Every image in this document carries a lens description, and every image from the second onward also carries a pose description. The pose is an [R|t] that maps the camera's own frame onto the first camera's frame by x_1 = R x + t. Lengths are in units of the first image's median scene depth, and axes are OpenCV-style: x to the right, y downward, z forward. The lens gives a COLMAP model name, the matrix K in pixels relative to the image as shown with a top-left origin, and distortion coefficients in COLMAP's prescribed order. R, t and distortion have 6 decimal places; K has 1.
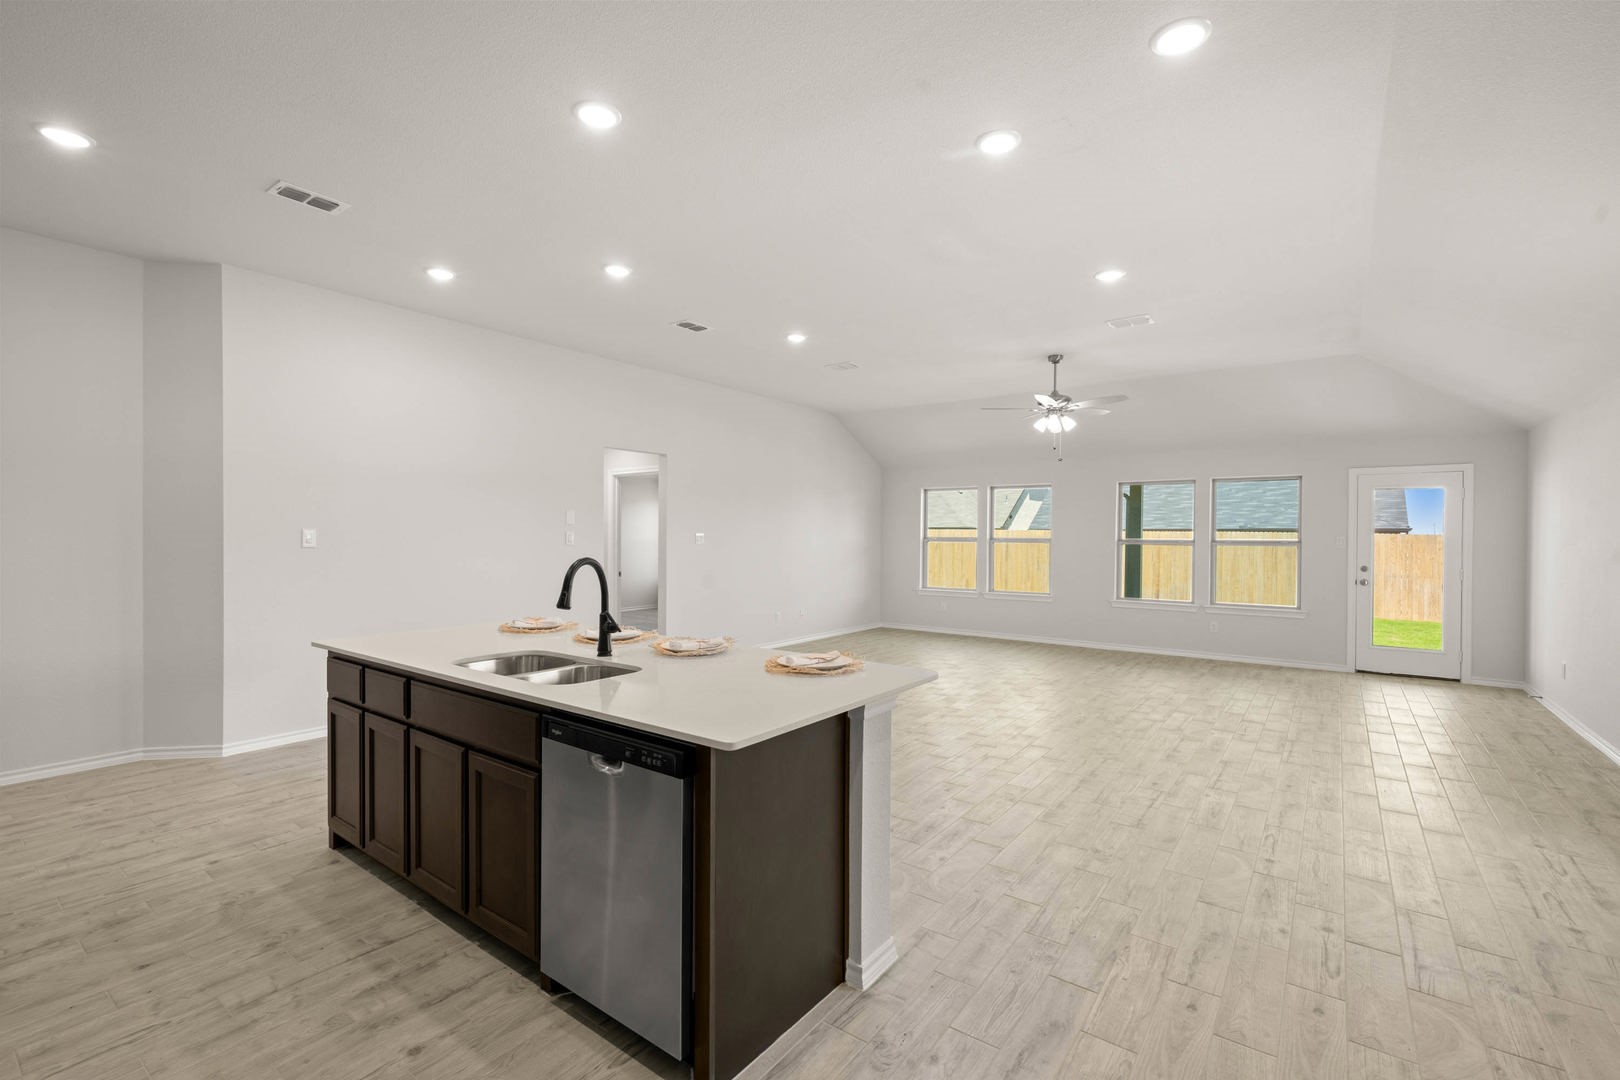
lens RADIAL K [[708.2, 0, 813.1], [0, 708.2, 542.9], [0, 0, 1]] dist [0.000334, -0.000366]
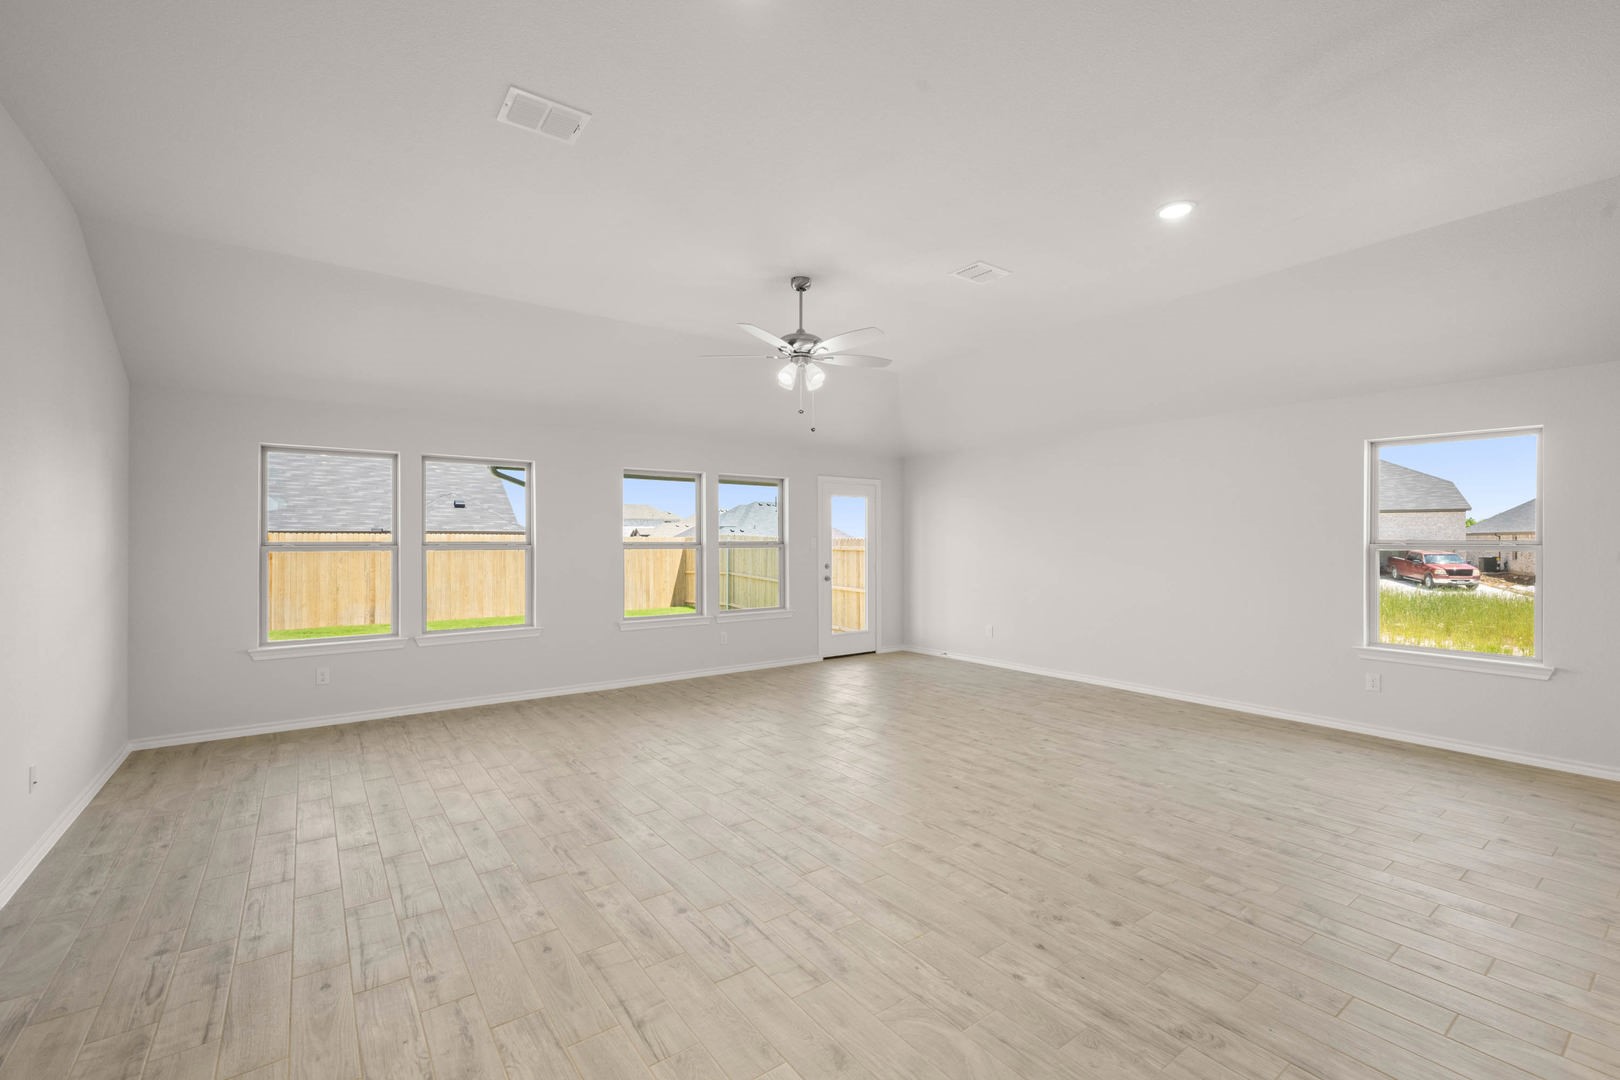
lens RADIAL K [[688.9, 0, 810.0], [0, 688.9, 540.3], [0, 0, 1]] dist [0.000864, 0.000595]
pose [[0.294091, -0.006344, 0.955756, -0.429034], [0.014036, 0.999899, 0.002318, -0.012332], [-0.955674, 0.012734, 0.294151, 1.115381]]
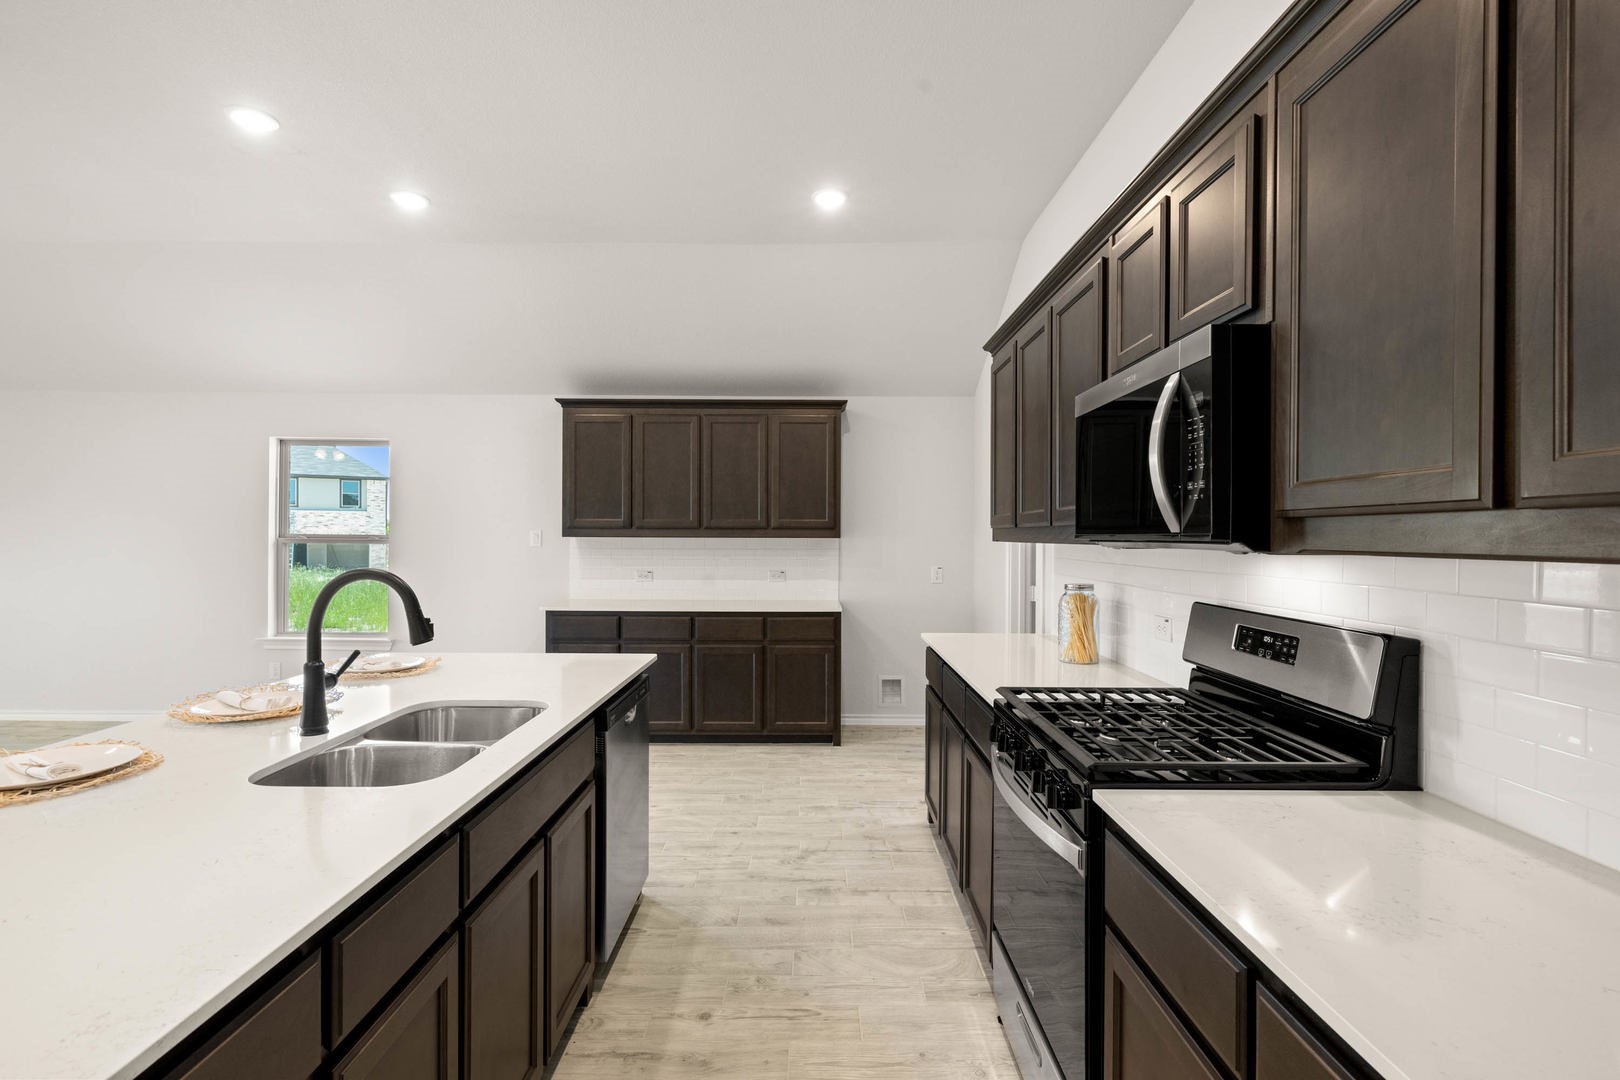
lens RADIAL K [[767.0, 0, 814.4], [0, 767.0, 538.6], [0, 0, 1]] dist [0.000015, -0.000604]
pose [[-0.597913, -0.013182, 0.801452, -0.656800], [0.000812, 0.999854, 0.017051, -0.010921], [-0.801560, 0.010846, -0.597815, 0.644682]]
